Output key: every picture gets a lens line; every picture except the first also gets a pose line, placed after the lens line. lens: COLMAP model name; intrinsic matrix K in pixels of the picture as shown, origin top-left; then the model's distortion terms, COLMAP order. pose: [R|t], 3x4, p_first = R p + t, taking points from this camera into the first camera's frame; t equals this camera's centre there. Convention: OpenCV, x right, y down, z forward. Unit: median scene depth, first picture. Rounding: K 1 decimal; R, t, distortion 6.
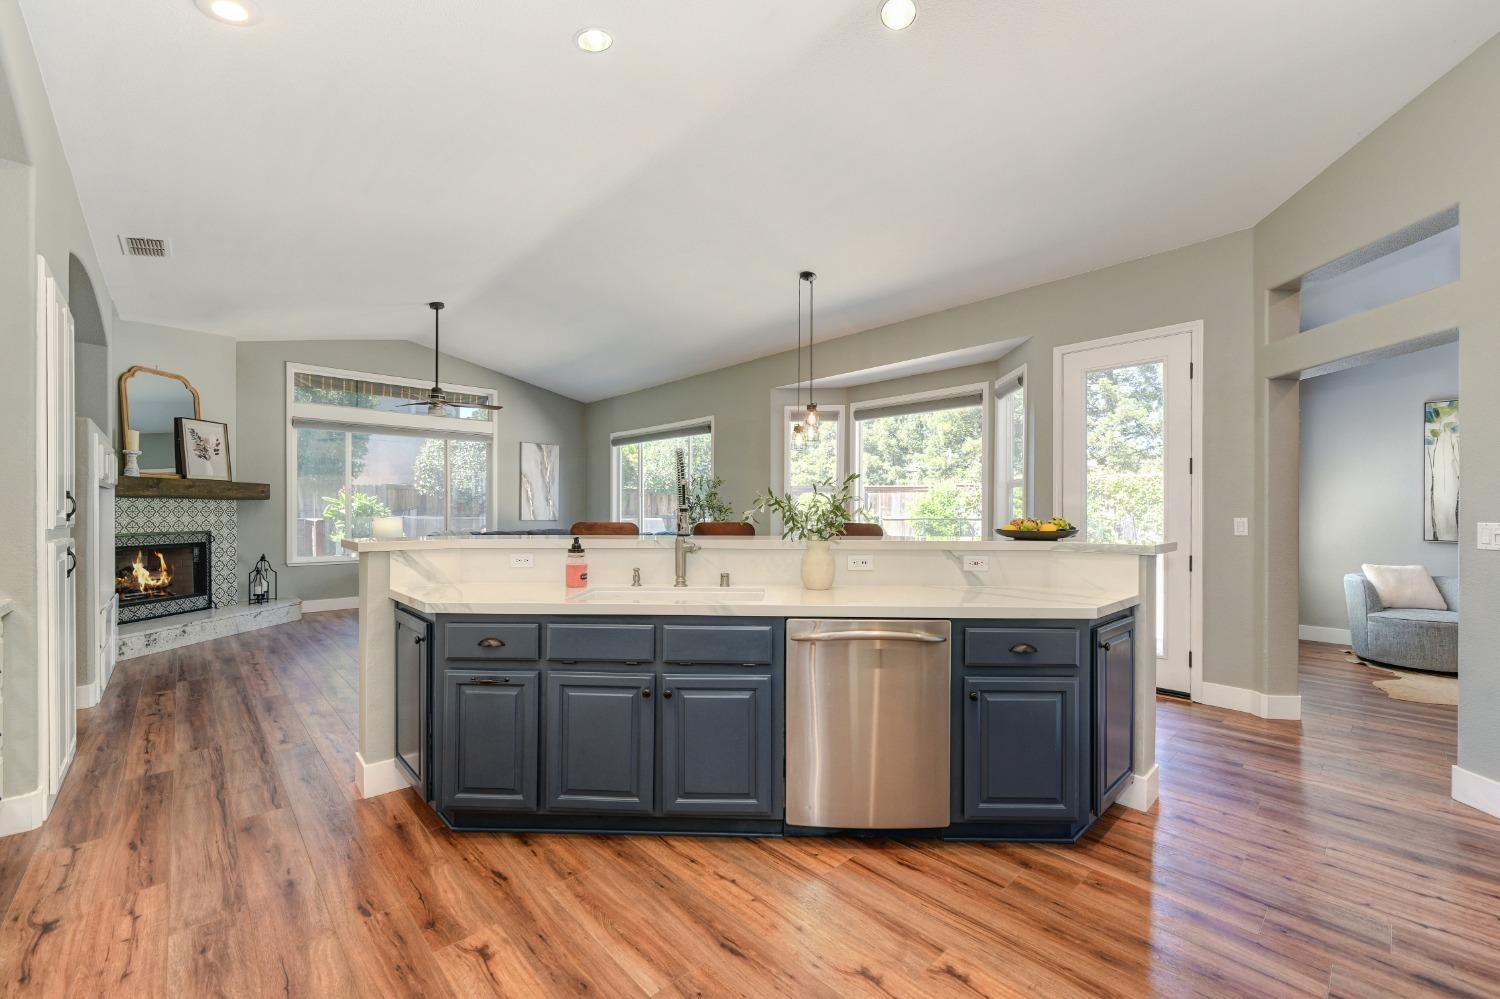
lens RADIAL K [[598.9, 0, 756.0], [0, 598.9, 509.6], [0, 0, 1]] dist [0.001278, -0.000613]
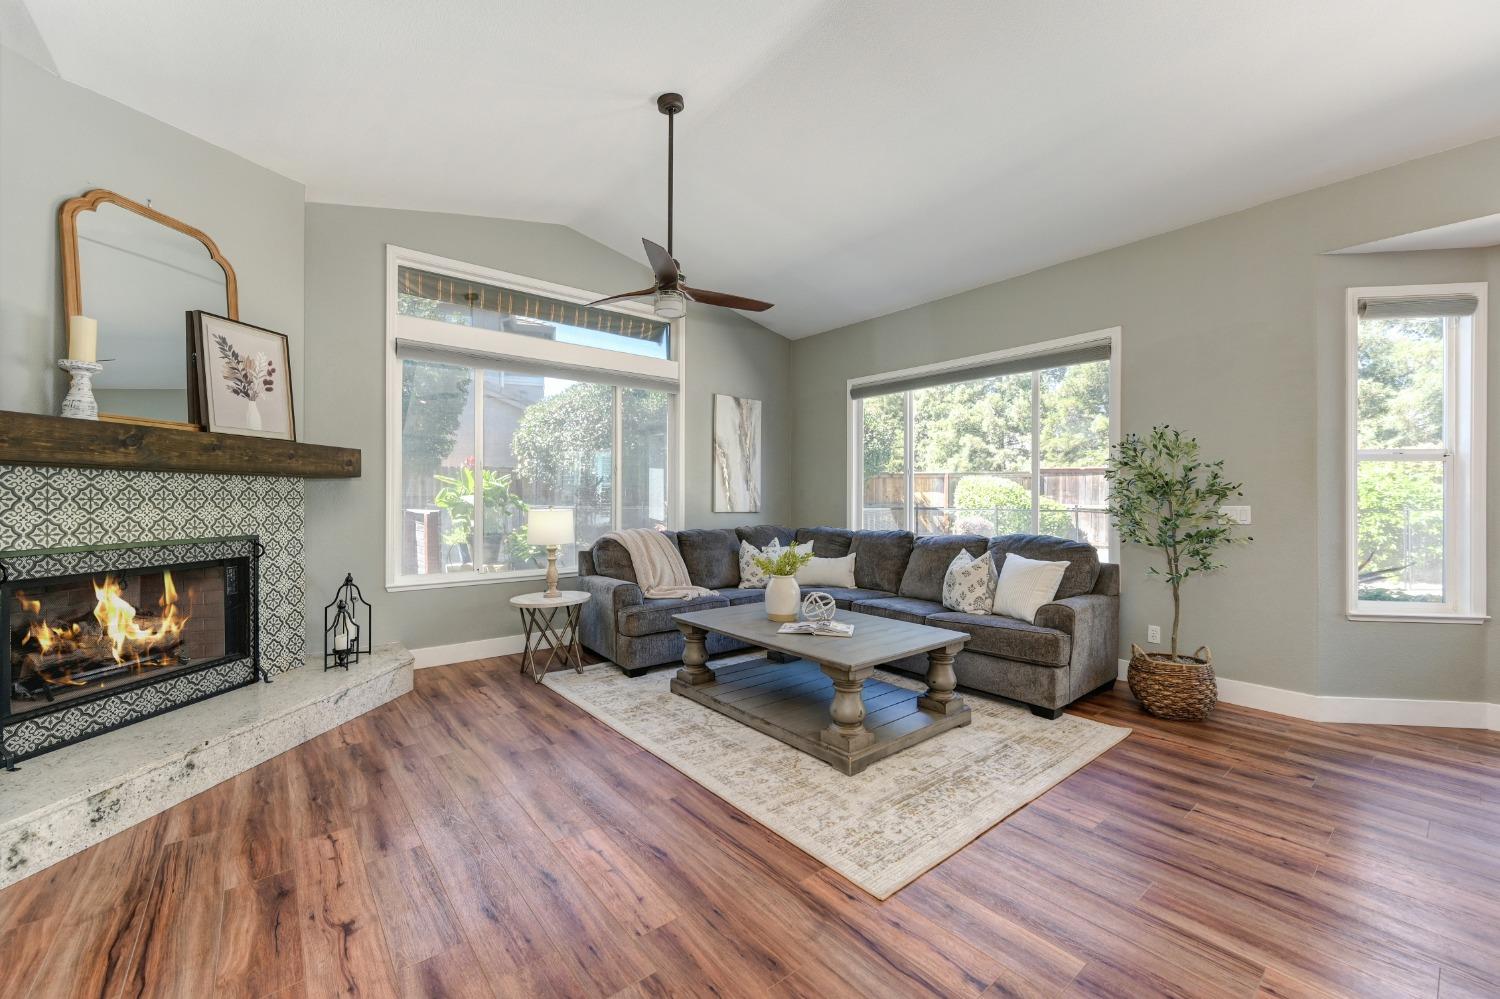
lens RADIAL K [[598.9, 0, 760.7], [0, 598.9, 494.4], [0, 0, 1]] dist [0.001278, -0.000613]
pose [[0.997597, 0.000719, -0.069286, -0.444017], [-0.000995, 0.999992, -0.003938, 0.001067], [0.069282, 0.003997, 0.997589, 0.519350]]
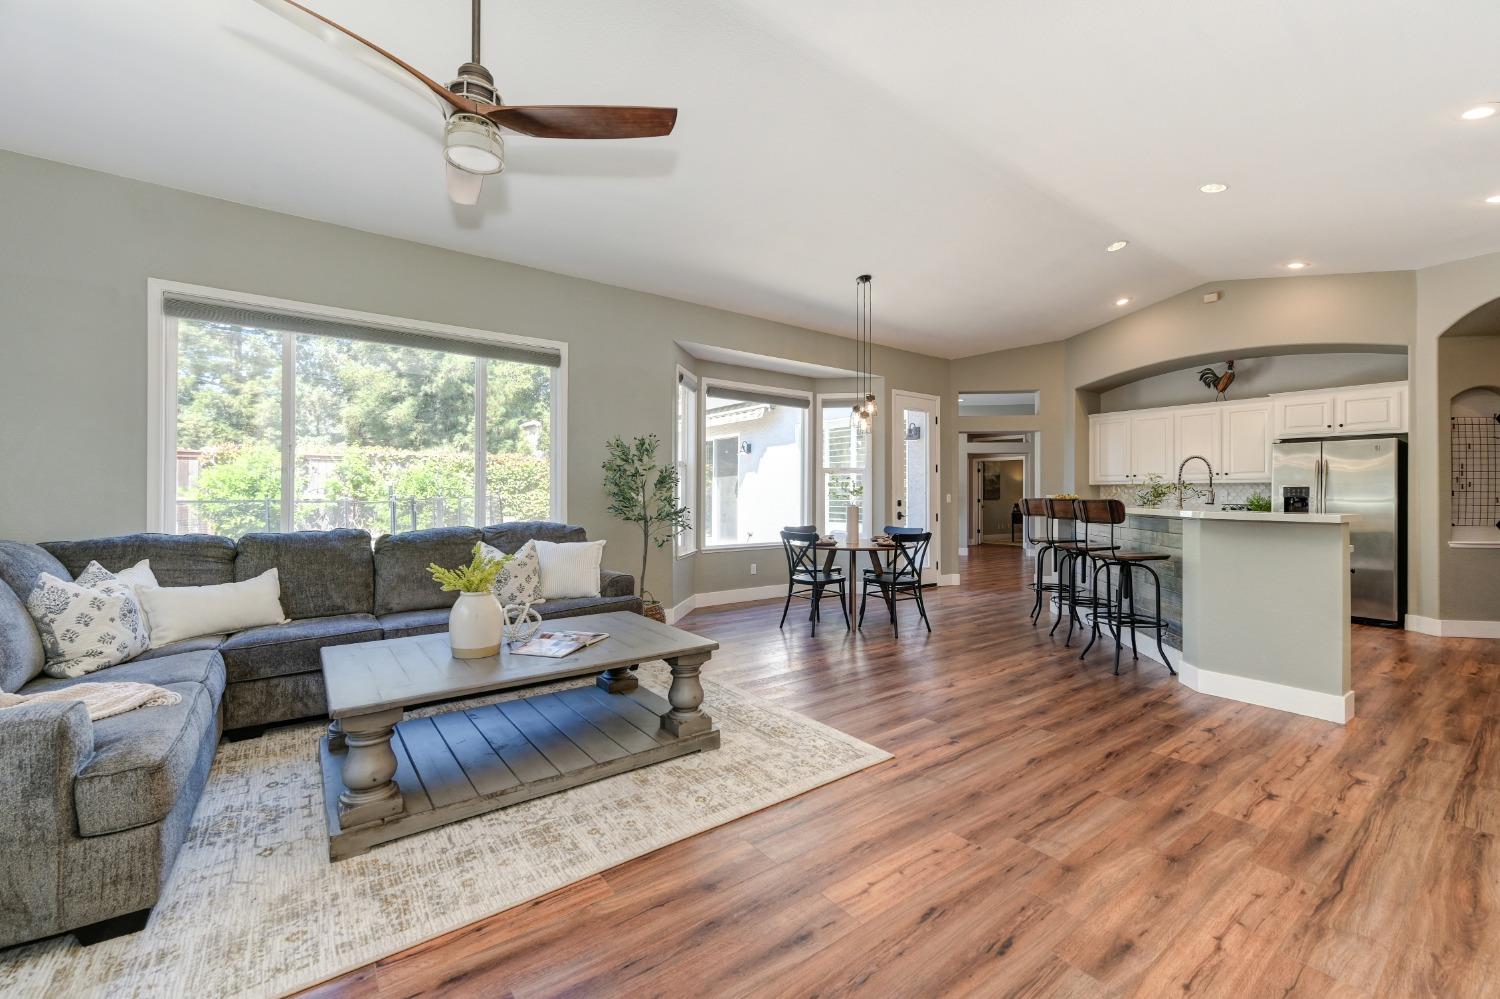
lens RADIAL K [[598.9, 0, 749.9], [0, 598.9, 500.8], [0, 0, 1]] dist [0.001278, -0.000613]
pose [[0.130477, -0.013685, 0.991357, -0.865027], [-0.008770, 0.999850, 0.014957, 0.006093], [-0.991413, -0.010645, 0.130337, 0.878704]]
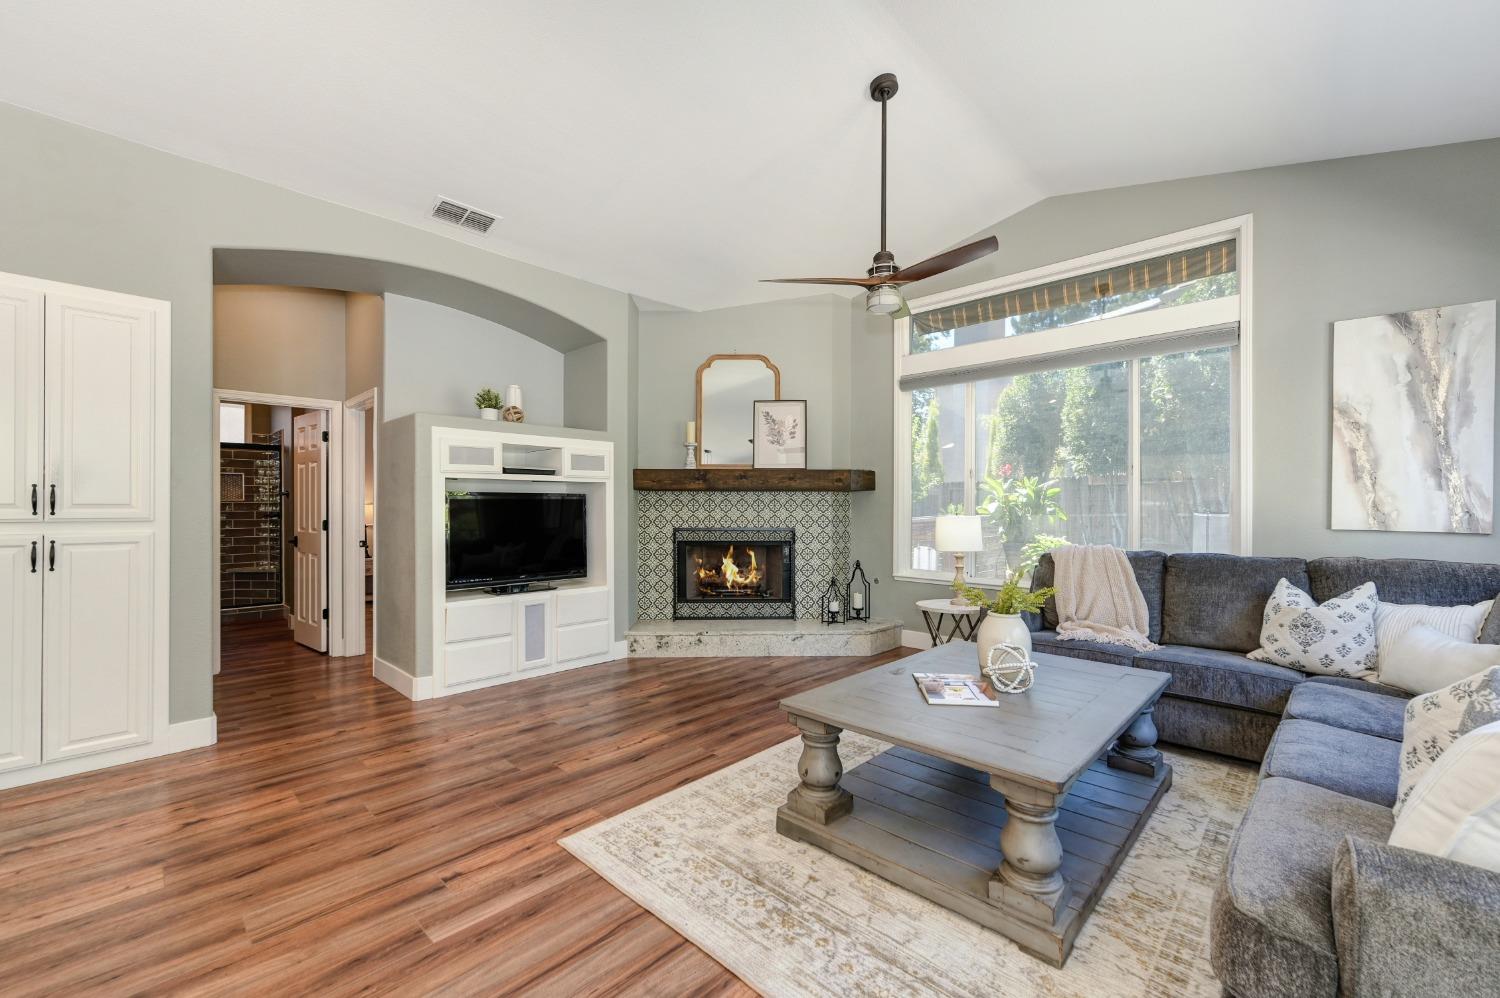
lens RADIAL K [[623.7, 0, 747.0], [0, 623.7, 502.1], [0, 0, 1]] dist [0.003049, 0.000004]
pose [[0.041448, -0.003227, -0.999135, -0.022488], [0.002955, 0.999991, -0.003107, 0.000898], [0.999136, -0.002824, 0.041457, 0.925247]]
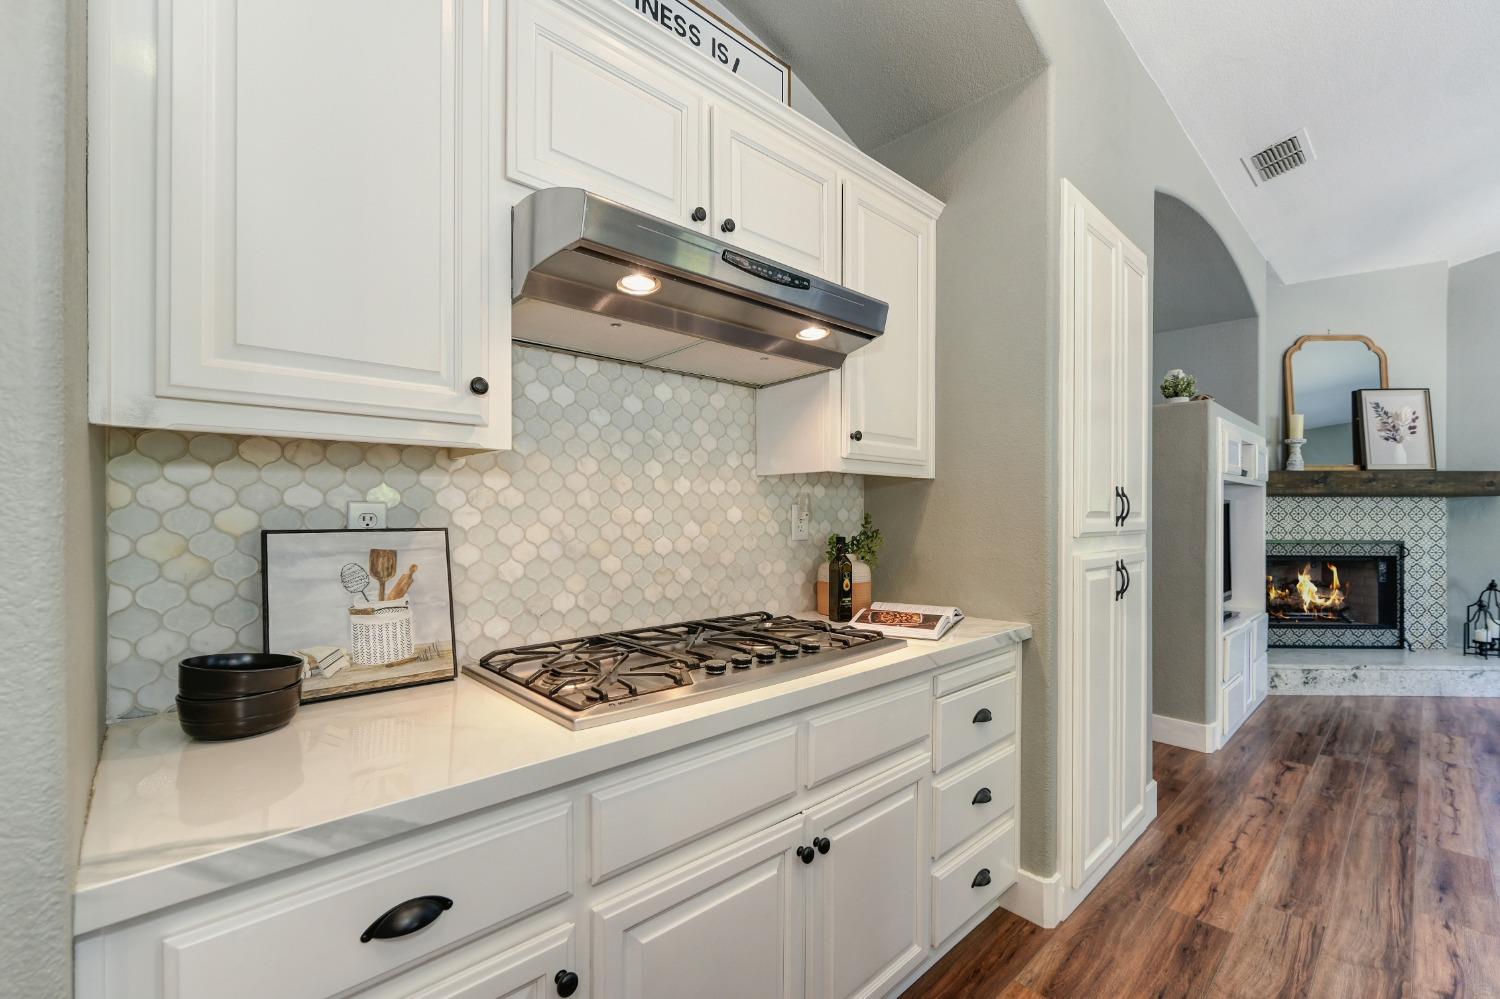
lens RADIAL K [[632.5, 0, 747.5], [0, 632.5, 513.5], [0, 0, 1]] dist [-0.000779, 0.000298]
pose [[-0.015433, 0.005859, -0.999864, -0.144398], [-0.001421, 0.999982, 0.005881, -0.000941], [0.999880, 0.001512, -0.015424, 0.232644]]
